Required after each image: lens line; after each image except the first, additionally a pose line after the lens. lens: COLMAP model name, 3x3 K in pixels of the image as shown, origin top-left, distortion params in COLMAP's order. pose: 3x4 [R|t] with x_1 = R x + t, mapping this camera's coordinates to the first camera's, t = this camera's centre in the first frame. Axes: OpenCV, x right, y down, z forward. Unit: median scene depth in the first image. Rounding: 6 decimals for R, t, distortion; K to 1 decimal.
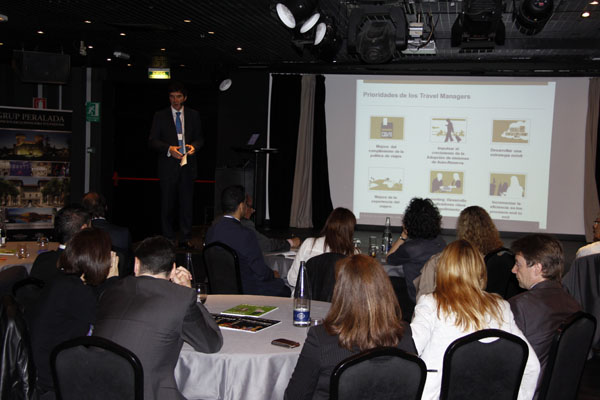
lens RADIAL K [[949.6, 0, 304.2], [0, 949.6, 196.6], [0, 0, 1]] dist [0.236908, 0.000000]
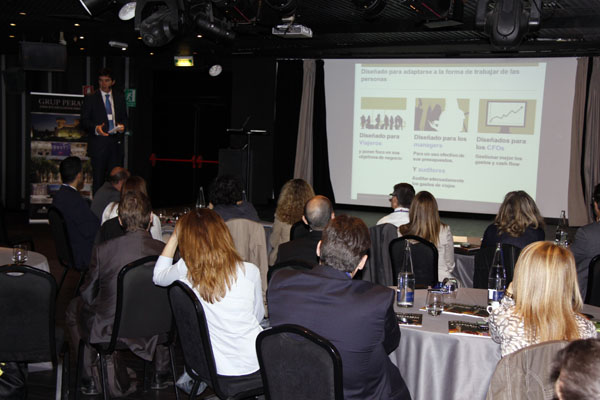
lens RADIAL K [[949.6, 0, 279.7], [0, 949.6, 205.3], [0, 0, 1]] dist [0.236908, 0.000000]
pose [[0.975556, 0.018189, -0.218997, 0.248923], [-0.013798, 0.999672, 0.021562, 0.010490], [0.219318, -0.018013, 0.975487, -0.031049]]
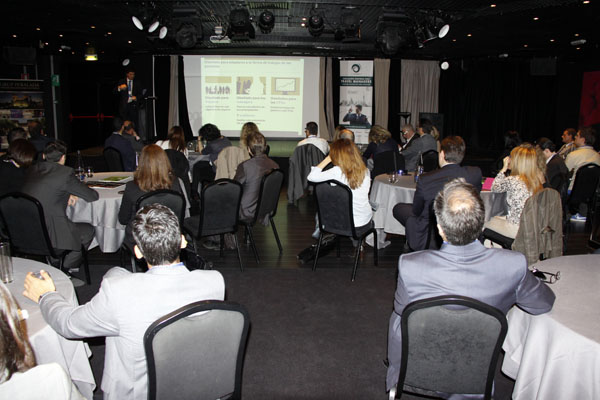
lens RADIAL K [[512.7, 0, 303.0], [0, 512.7, 198.2], [0, 0, 1]] dist [-0.110870, 0.045939]
pose [[0.977683, -0.061030, 0.201027, 0.042228], [0.030969, 0.988289, 0.149421, 0.006453], [-0.207792, -0.139861, 0.968123, -0.030280]]
